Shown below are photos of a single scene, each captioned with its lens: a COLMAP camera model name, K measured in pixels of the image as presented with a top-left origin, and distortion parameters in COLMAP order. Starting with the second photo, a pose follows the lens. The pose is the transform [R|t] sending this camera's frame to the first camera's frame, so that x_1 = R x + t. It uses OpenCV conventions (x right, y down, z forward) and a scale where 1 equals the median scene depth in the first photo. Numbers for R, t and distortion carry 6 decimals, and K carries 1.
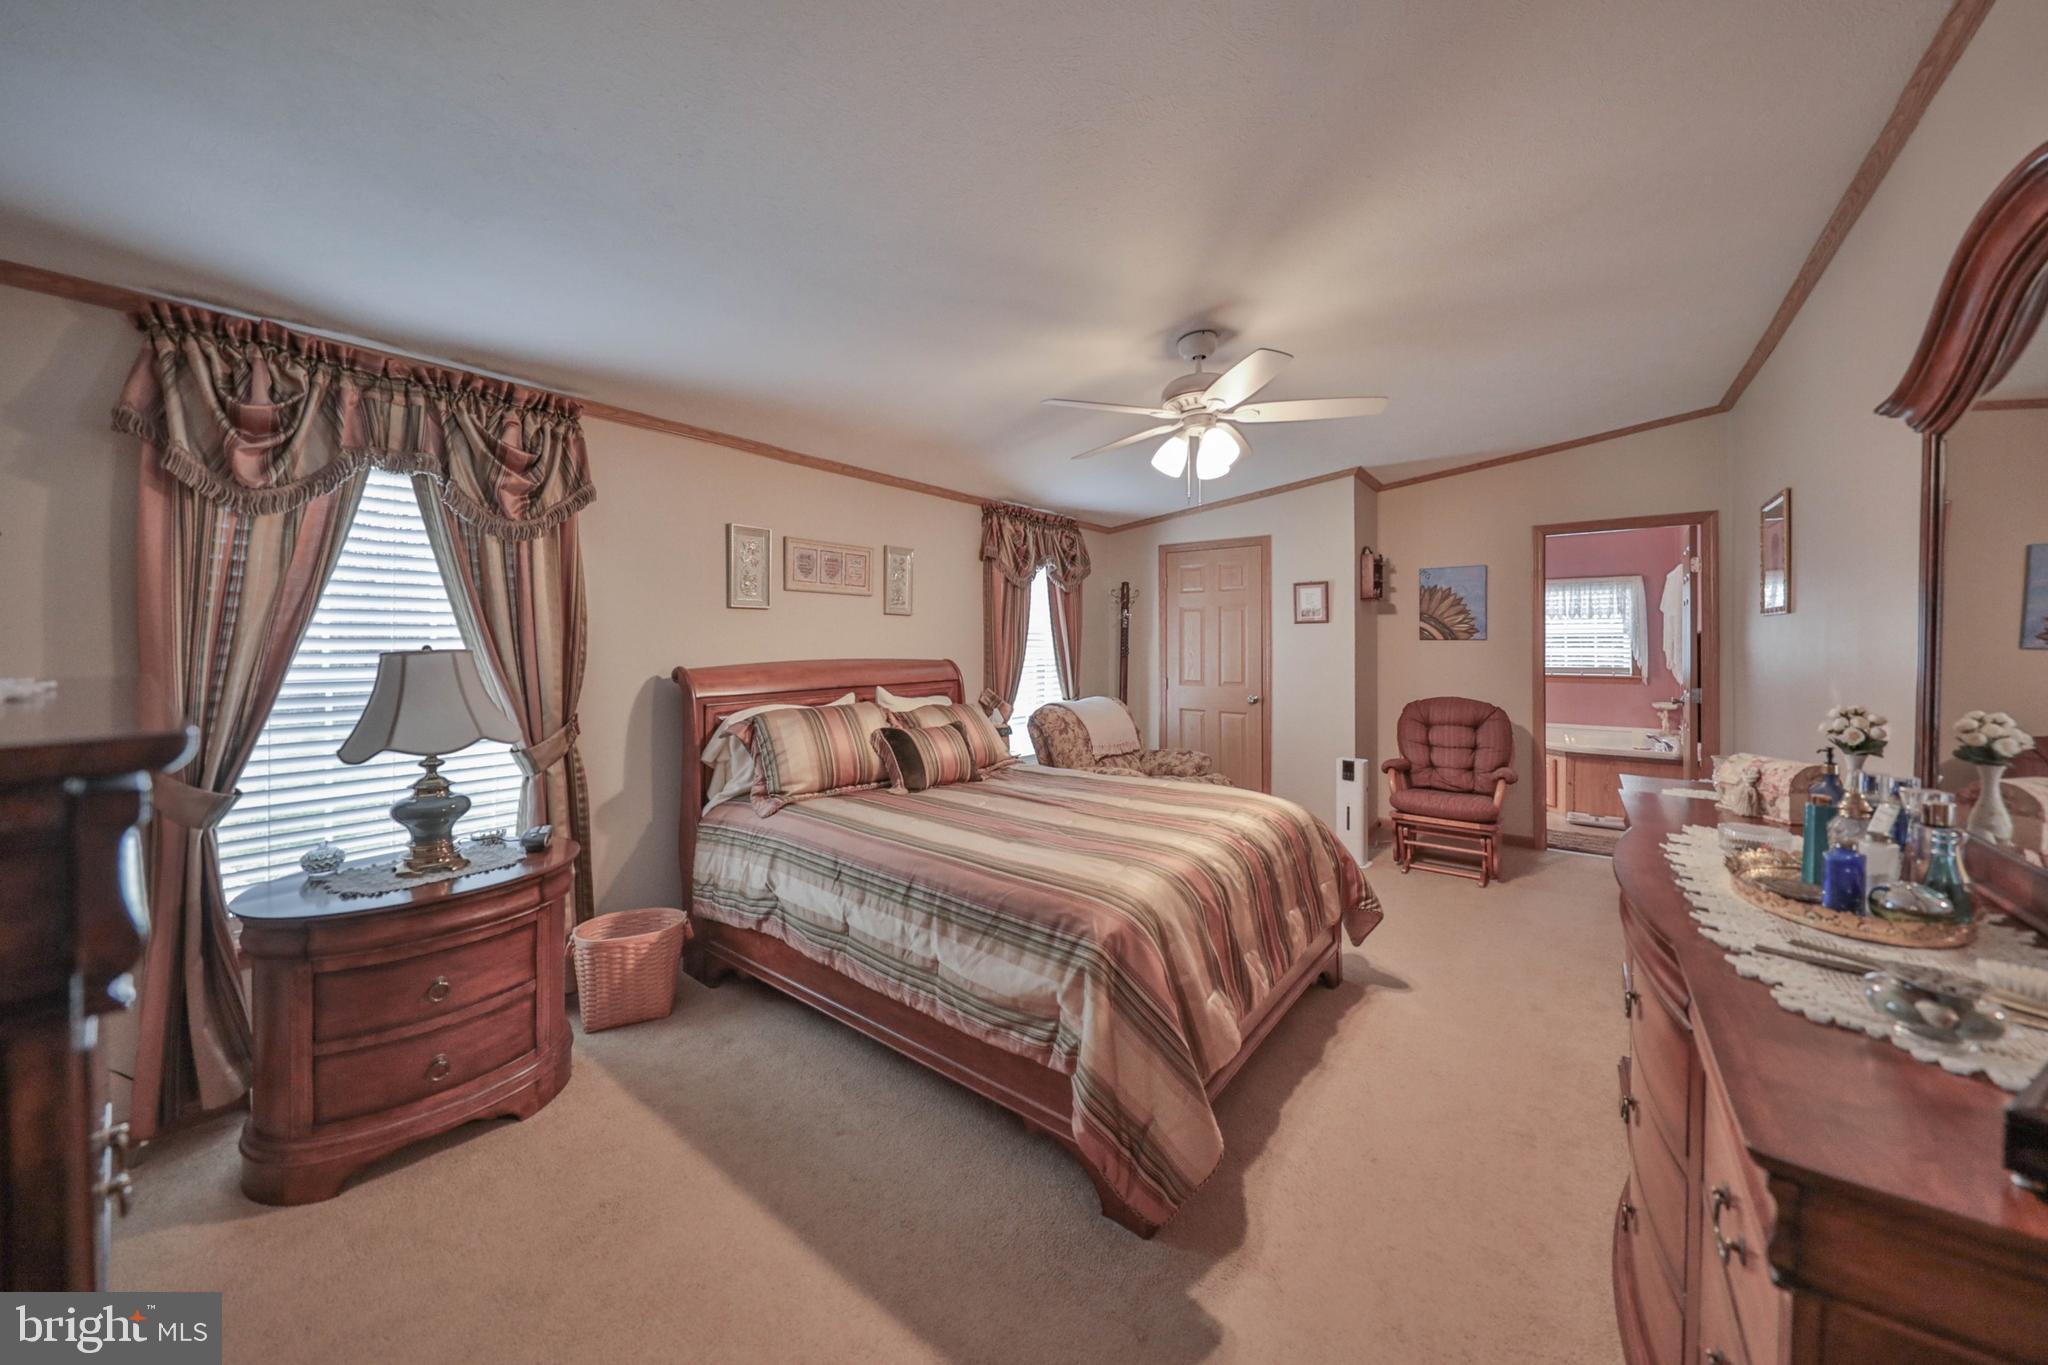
lens RADIAL K [[707.5, 0, 1024.1], [0, 707.5, 664.8], [0, 0, 1]] dist [-0.000816, -0.002172]
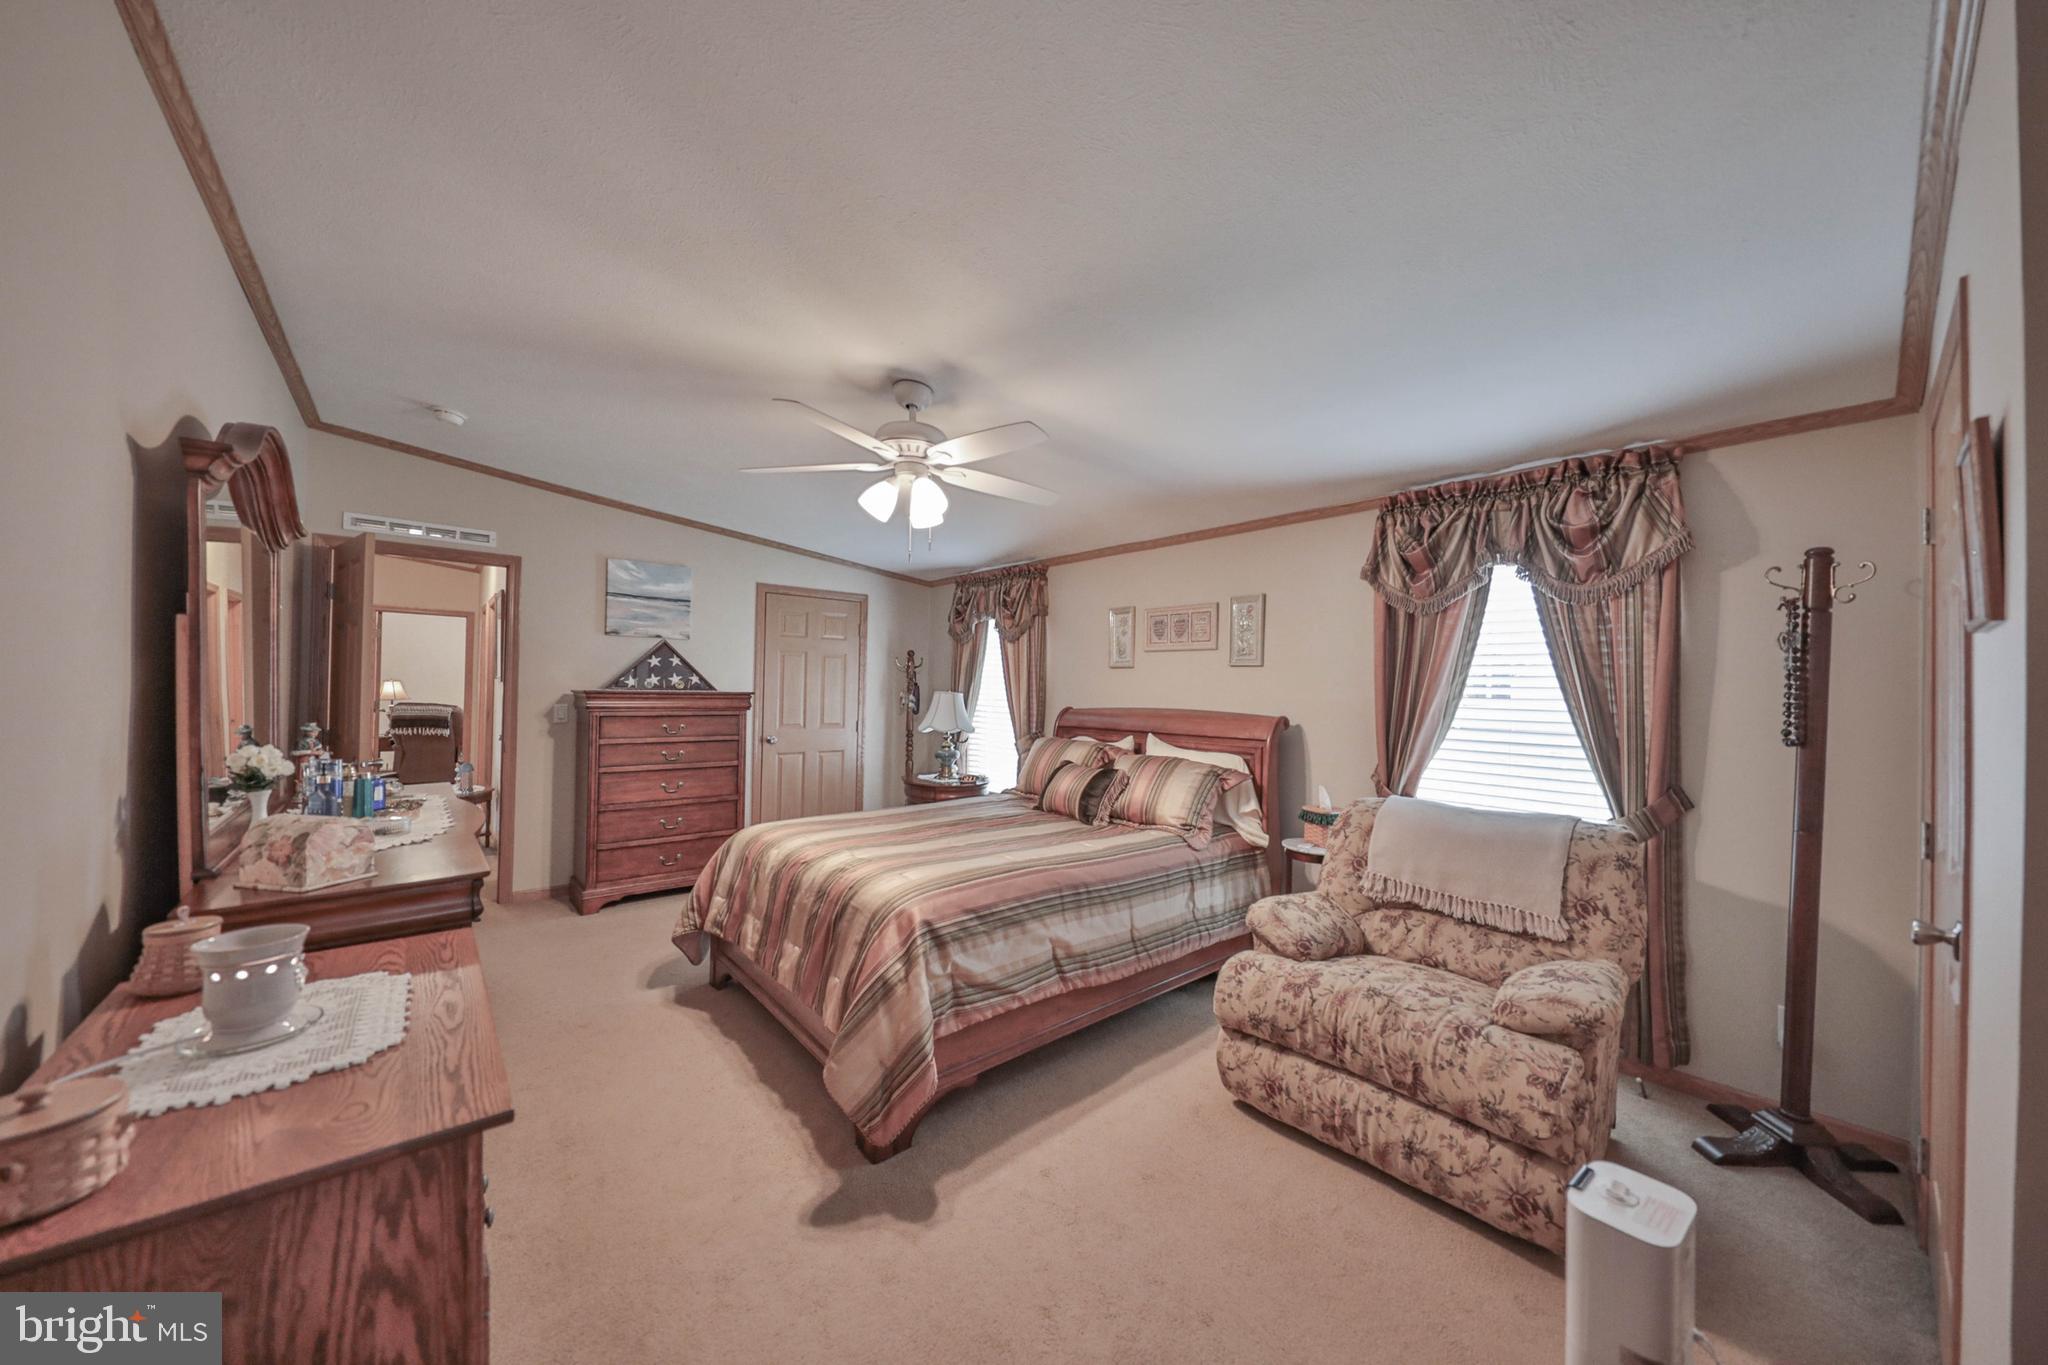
lens RADIAL K [[714.9, 0, 1032.6], [0, 714.9, 653.4], [0, 0, 1]] dist [0.001673, -0.003664]
pose [[-0.195841, -0.055898, -0.979041, 1.121429], [-0.042652, 0.997915, -0.048444, -0.038592], [0.979708, 0.032271, -0.197817, 1.250120]]
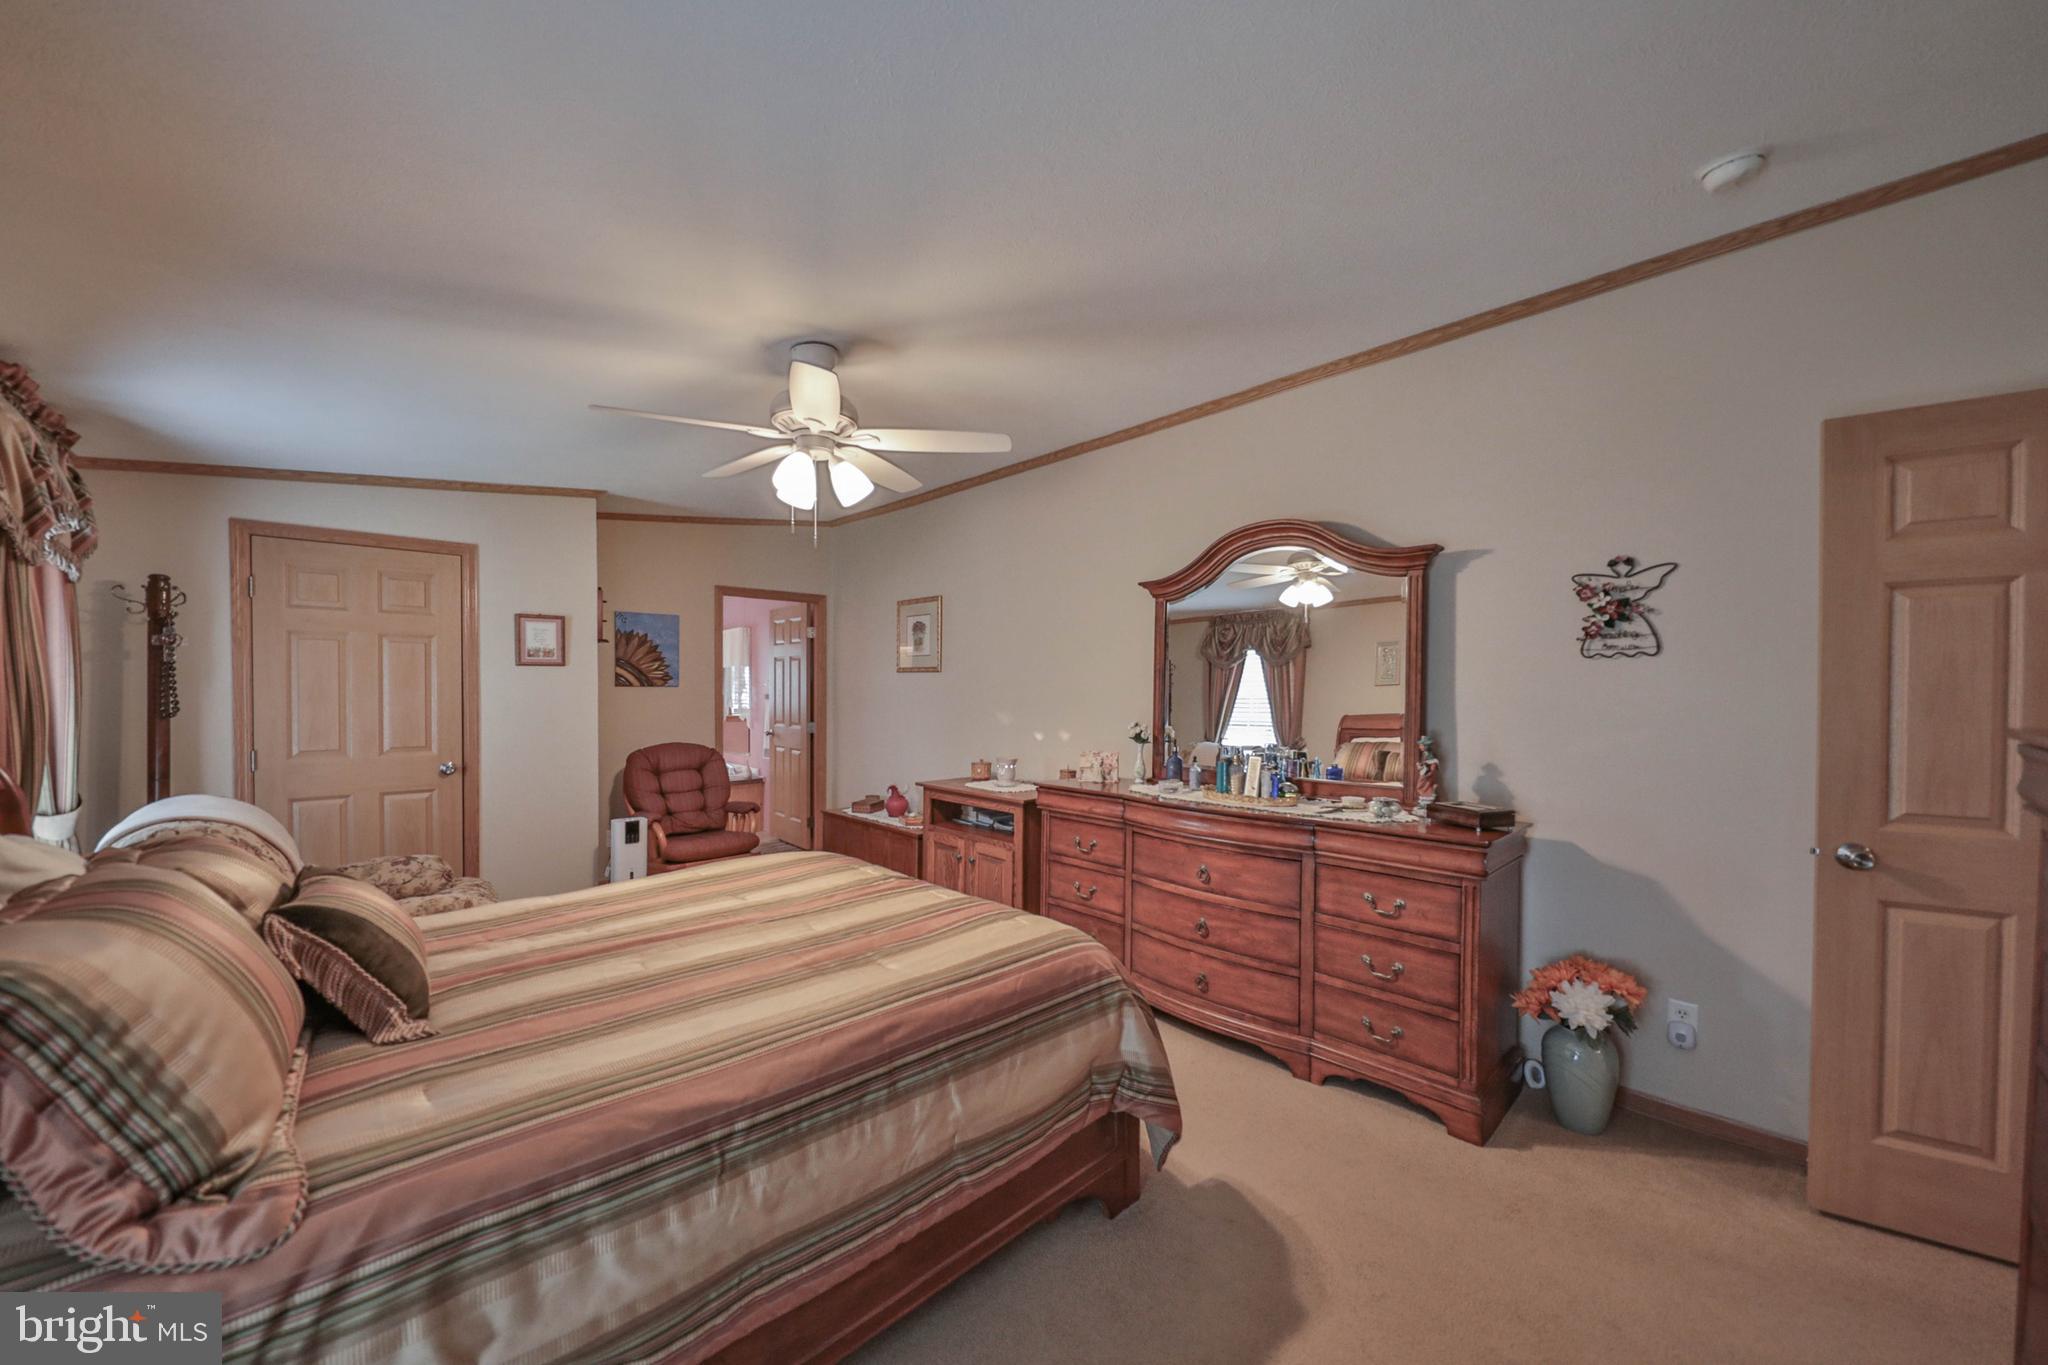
lens RADIAL K [[726.3, 0, 1030.1], [0, 726.3, 677.7], [0, 0, 1]] dist [-0.001844, -0.000269]
pose [[0.108952, 0.015018, 0.993934, -0.578910], [0.026519, 0.999486, -0.018009, -0.023755], [-0.993693, 0.028320, 0.108497, 0.564062]]
